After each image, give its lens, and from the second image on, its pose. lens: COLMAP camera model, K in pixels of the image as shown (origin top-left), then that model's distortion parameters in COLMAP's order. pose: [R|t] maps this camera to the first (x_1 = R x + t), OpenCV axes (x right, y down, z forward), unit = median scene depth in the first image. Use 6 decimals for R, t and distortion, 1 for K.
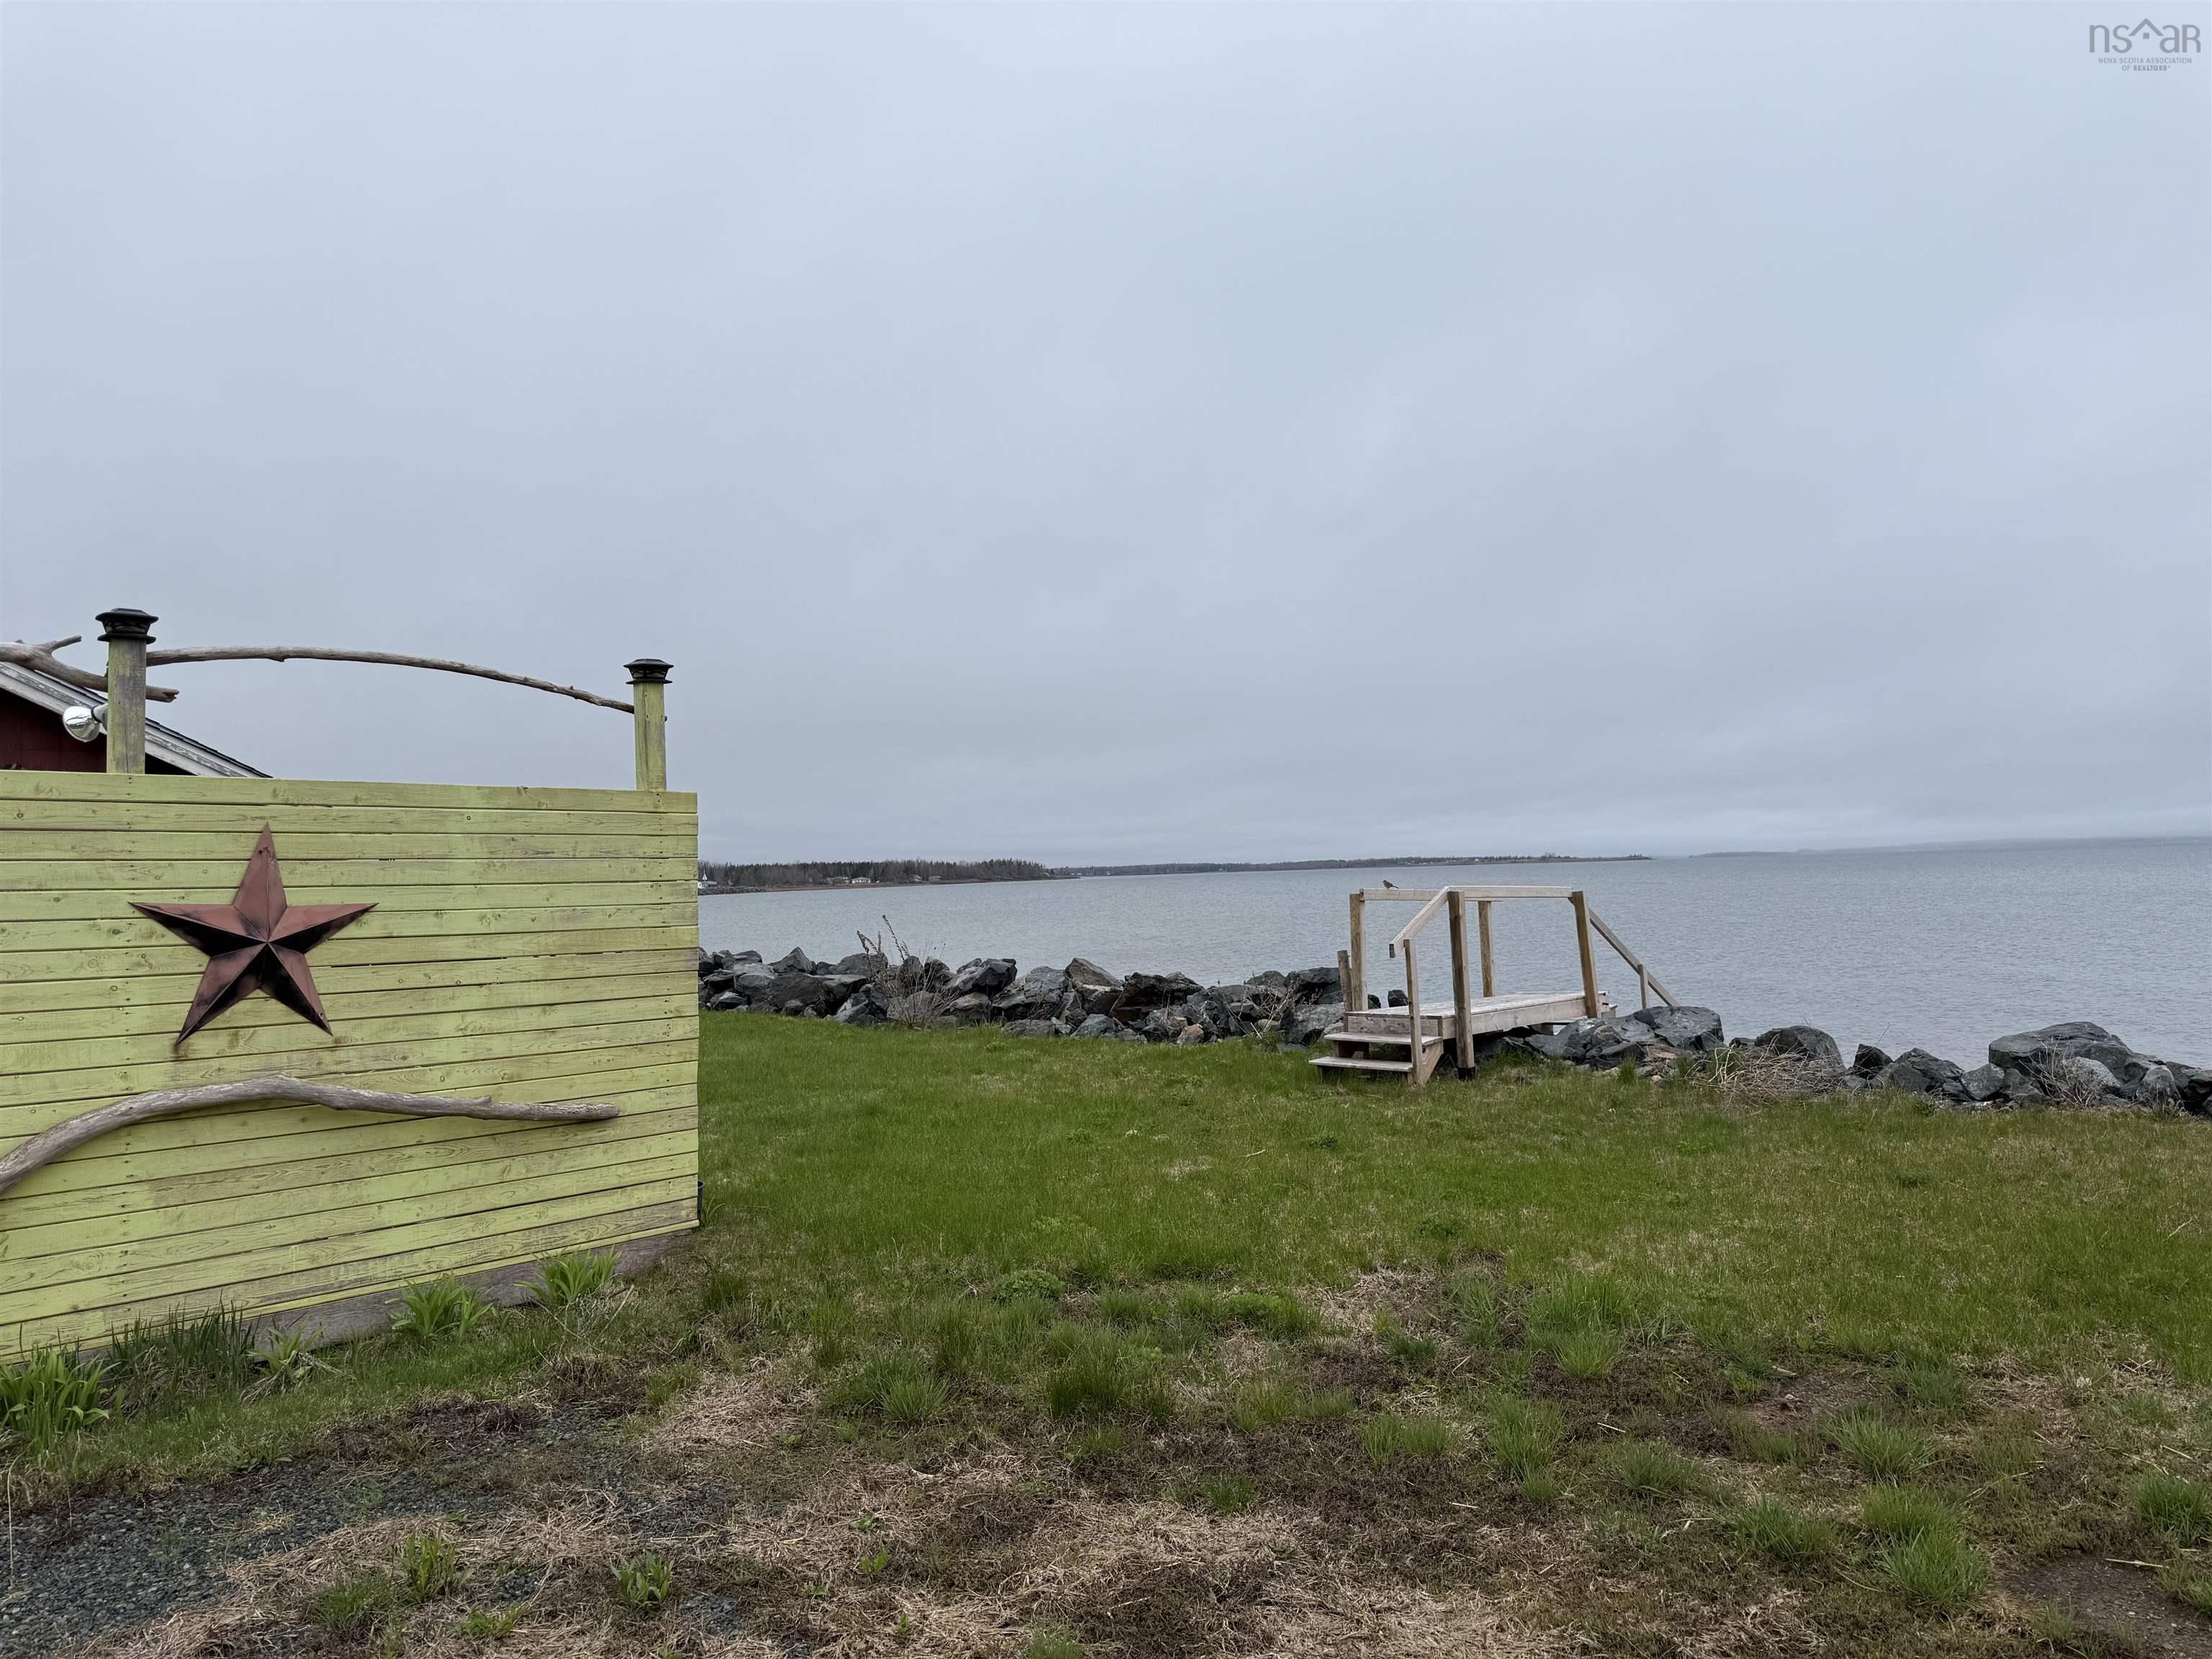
lens RADIAL K [[1558.4, 0, 1108.6], [0, 1558.4, 833.6], [0, 0, 1]] dist [0.081510, -0.100917]
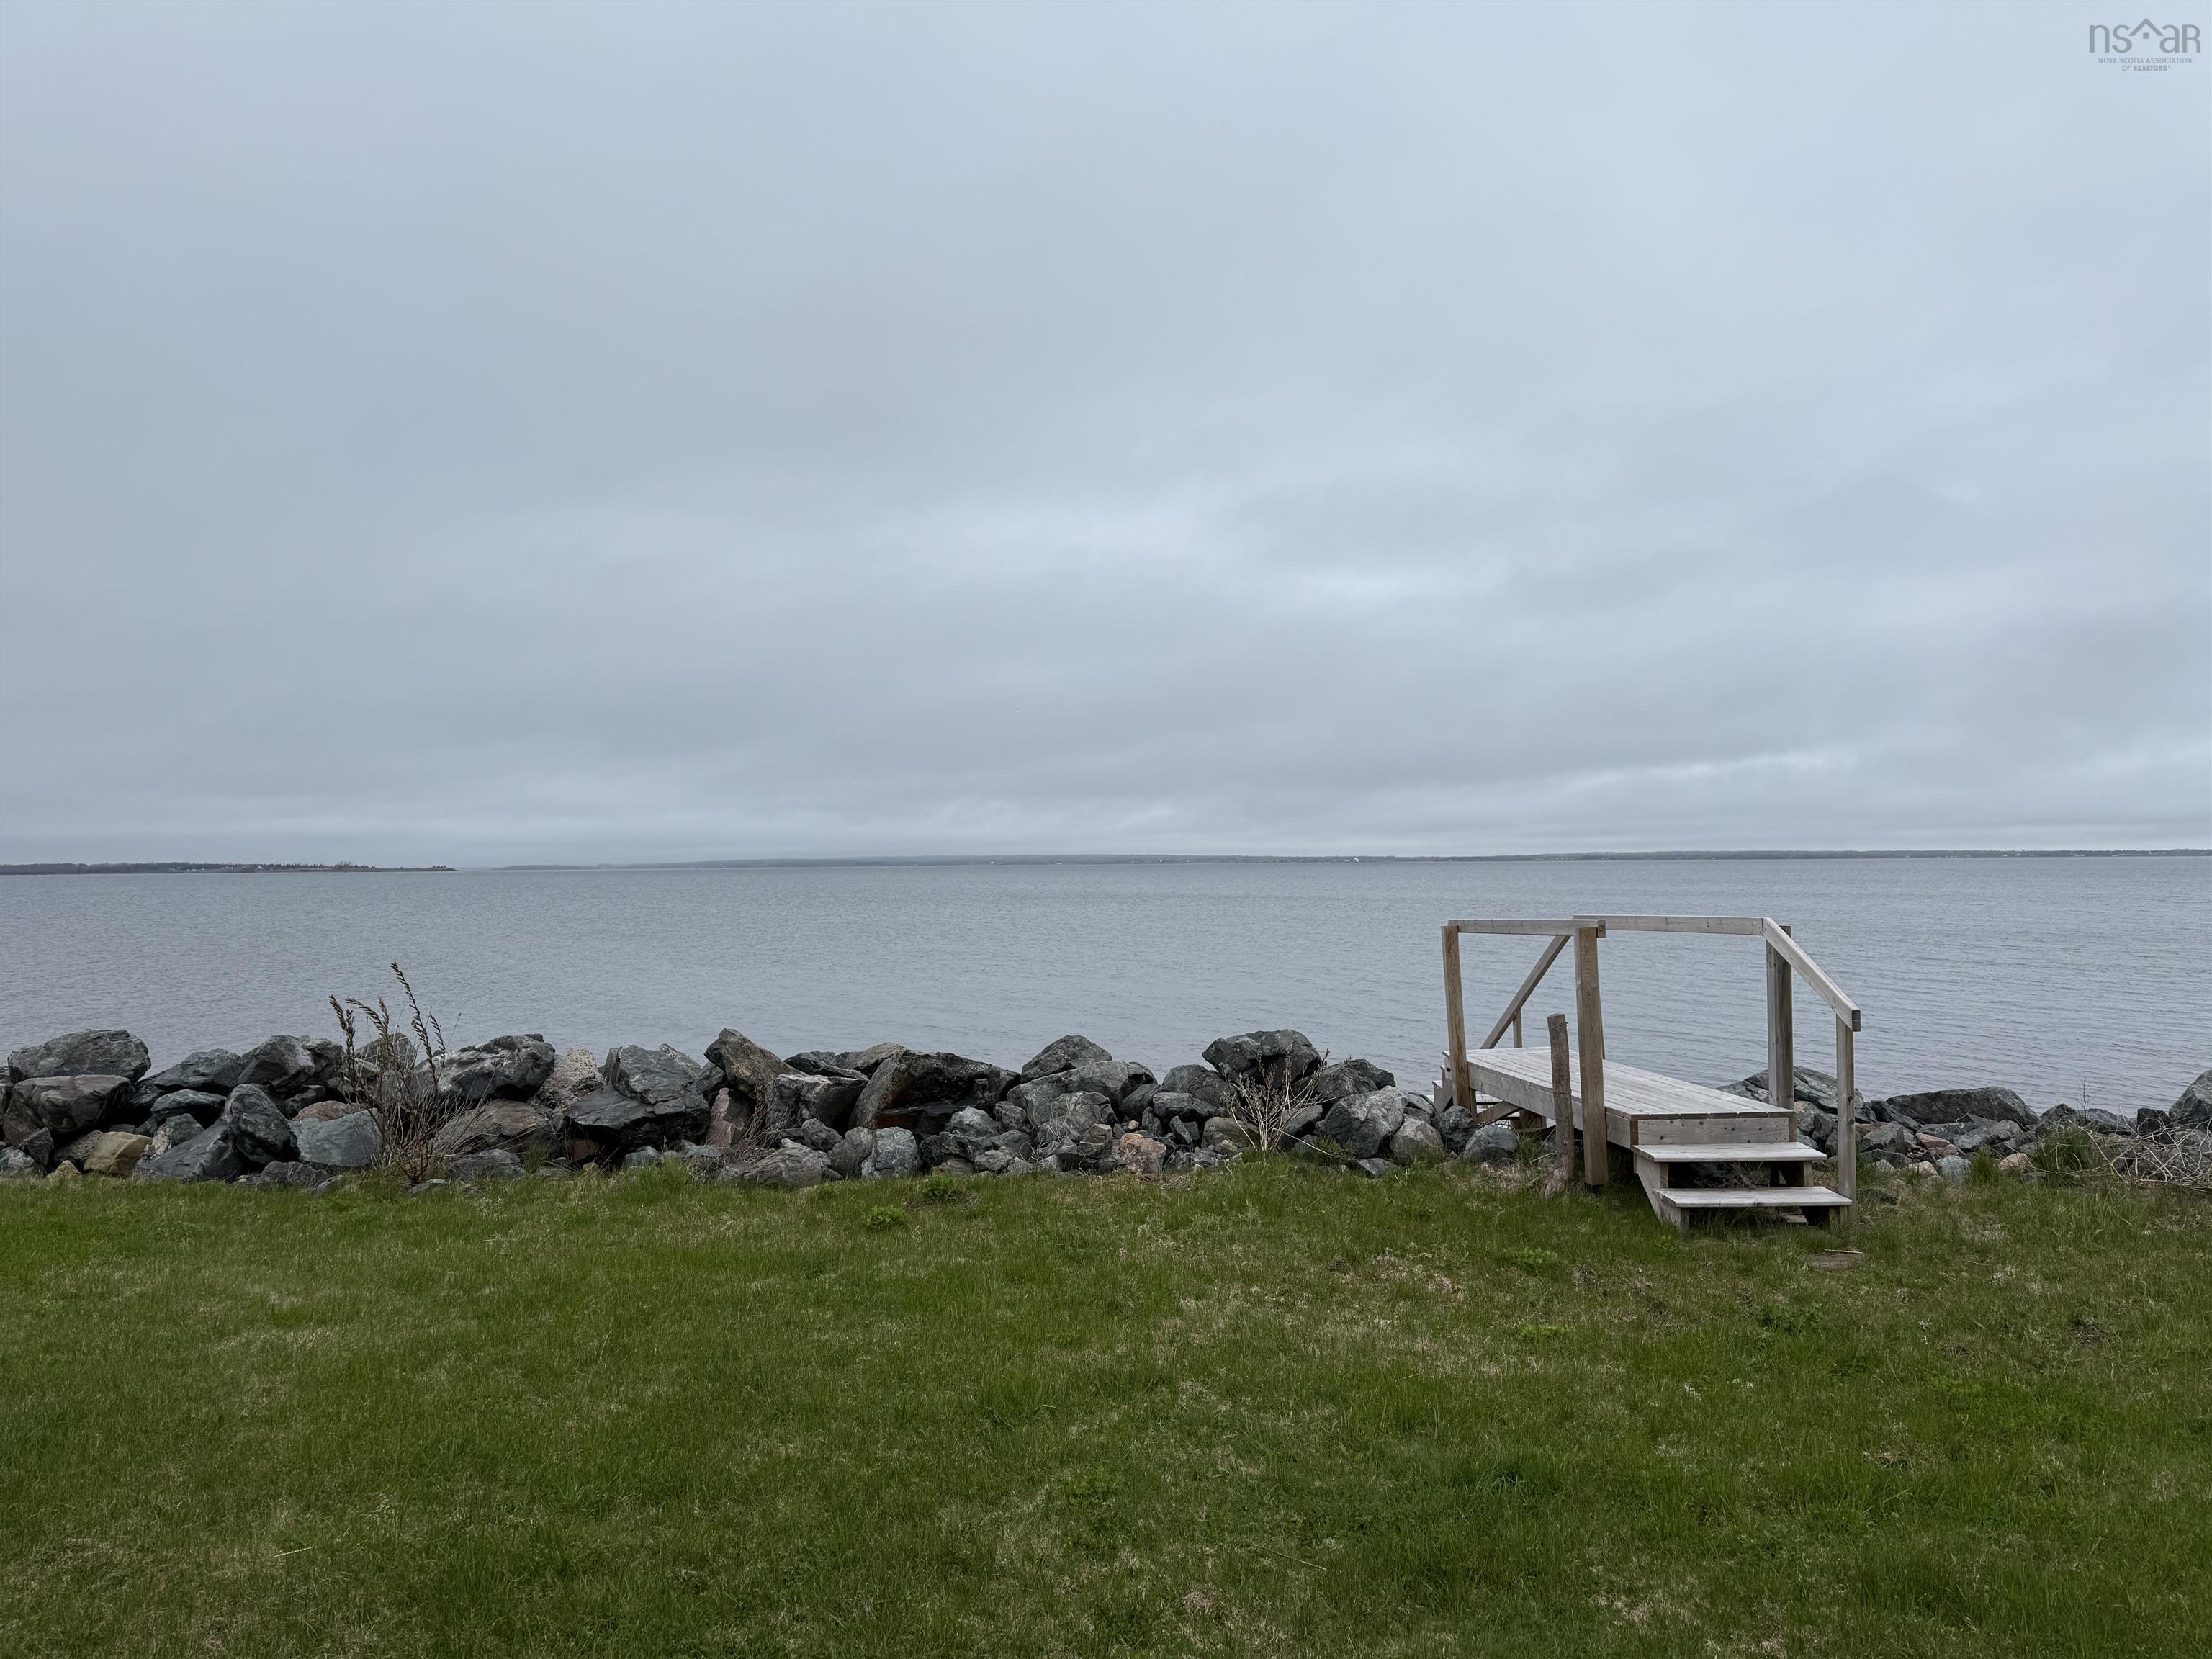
lens RADIAL K [[1558.4, 0, 1108.6], [0, 1558.4, 833.6], [0, 0, 1]] dist [0.081510, -0.100917]
pose [[0.732163, 0.039676, 0.679973, -0.463857], [-0.034037, 0.999186, -0.021653, 0.024924], [-0.680279, -0.007291, 0.732917, 0.723300]]
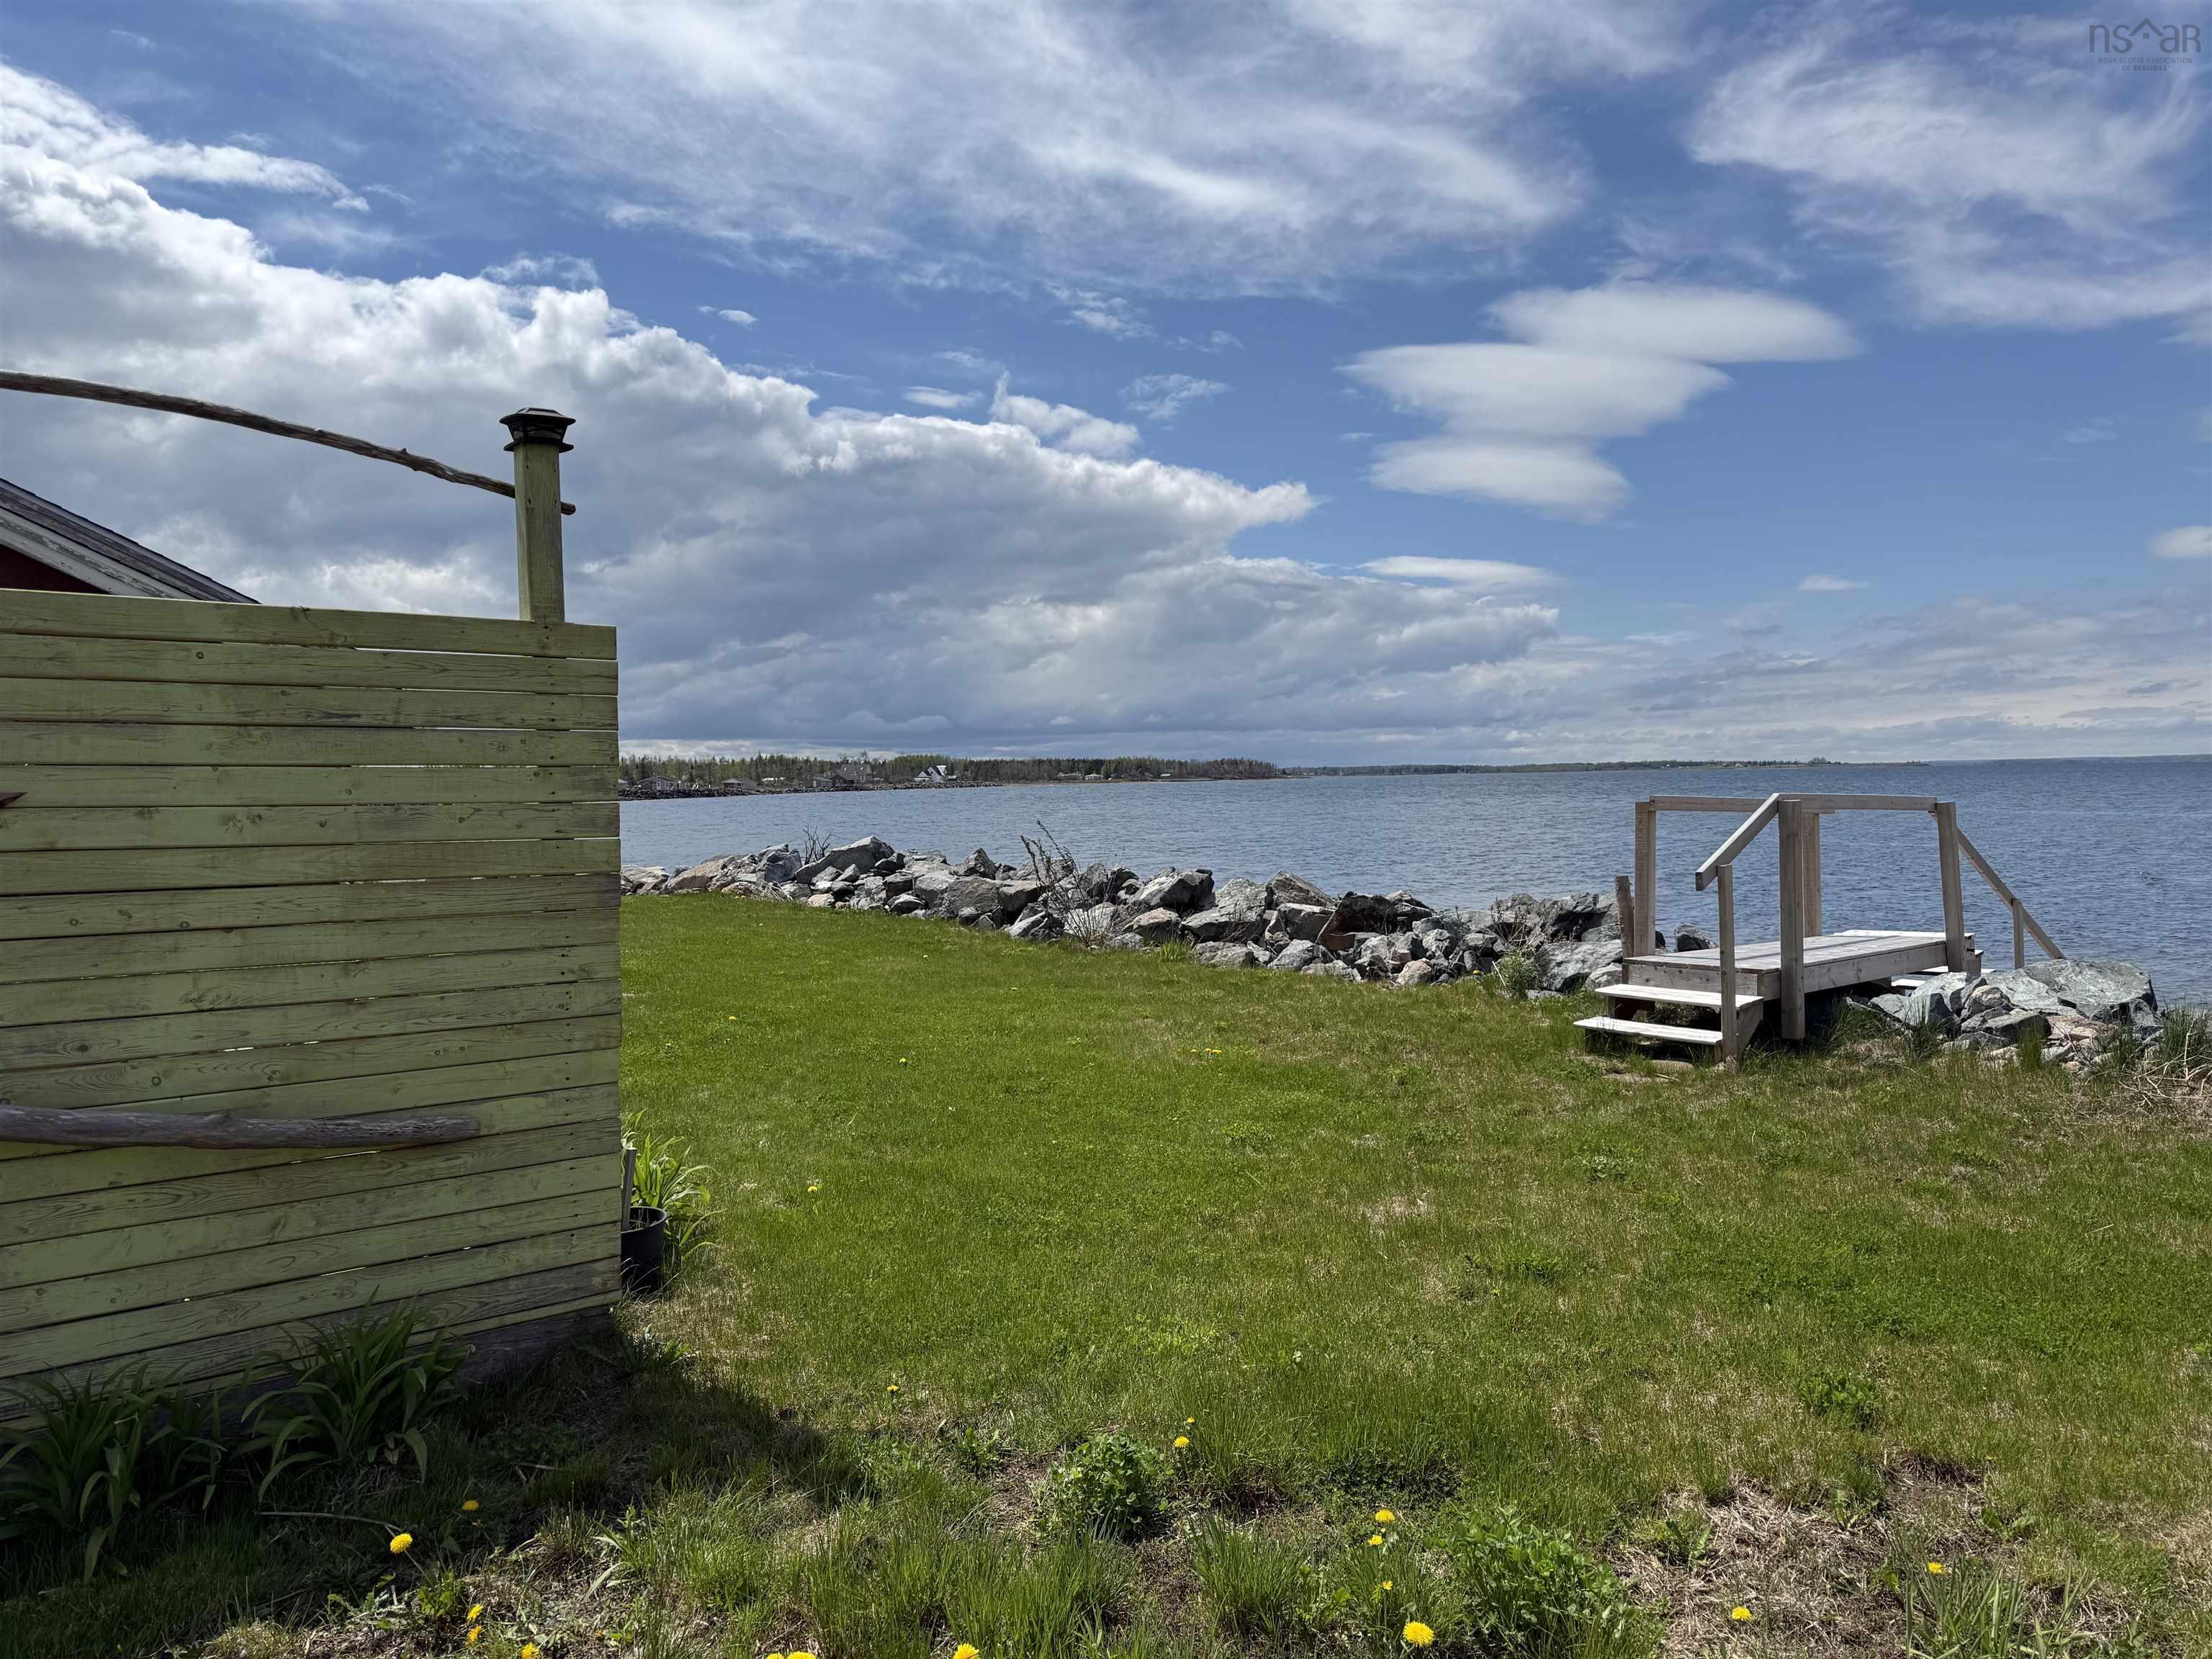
lens RADIAL K [[1558.4, 0, 1108.6], [0, 1558.4, 833.6], [0, 0, 1]] dist [0.081510, -0.100917]
pose [[0.988953, 0.021324, -0.146688, 0.016199], [-0.011742, 0.997758, 0.065879, 0.007431], [0.147764, -0.063429, 0.986987, 0.231409]]
